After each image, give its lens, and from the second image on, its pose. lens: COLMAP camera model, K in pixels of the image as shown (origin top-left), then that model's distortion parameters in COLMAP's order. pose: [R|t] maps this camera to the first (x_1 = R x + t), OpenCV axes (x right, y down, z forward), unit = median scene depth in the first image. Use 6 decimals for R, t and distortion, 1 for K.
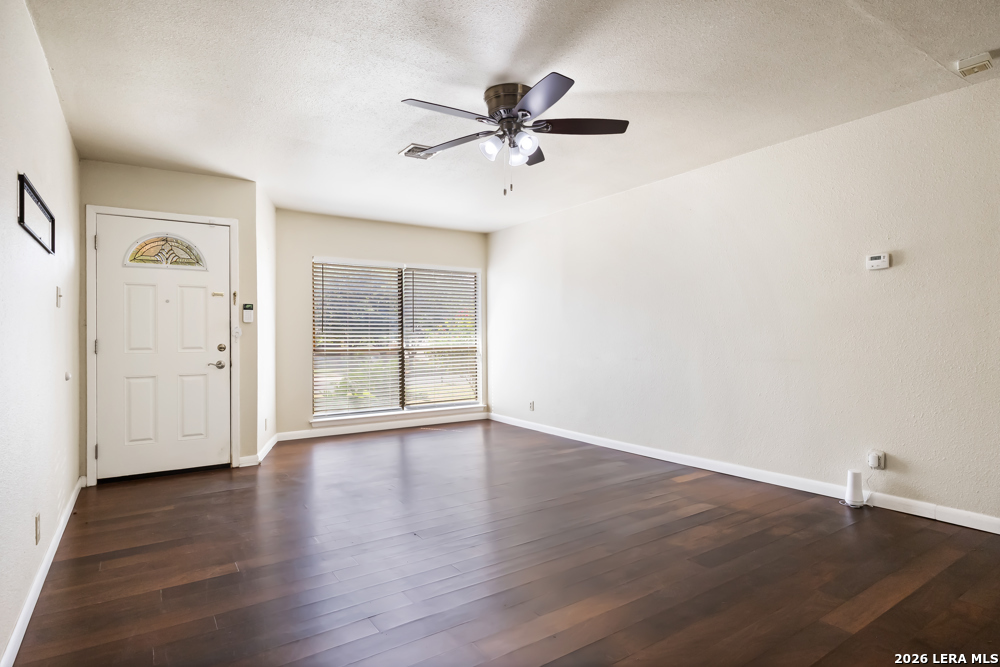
lens RADIAL K [[553.4, 0, 501.6], [0, 553.4, 333.7], [0, 0, 1]] dist [-0.000544, 0.000469]
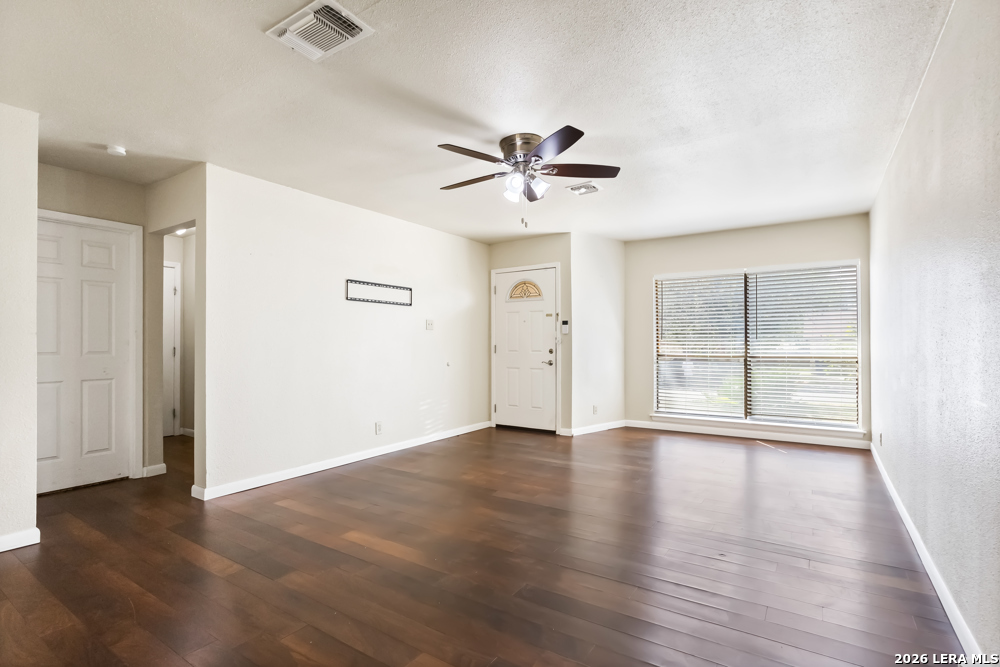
lens RADIAL K [[486.4, 0, 497.8], [0, 486.4, 335.3], [0, 0, 1]] dist [-0.000413, -0.000018]
pose [[0.363288, -0.012557, -0.931592, 0.500397], [0.004628, 0.999921, -0.011673, -0.001660], [0.931665, -0.000071, 0.363317, 0.308826]]
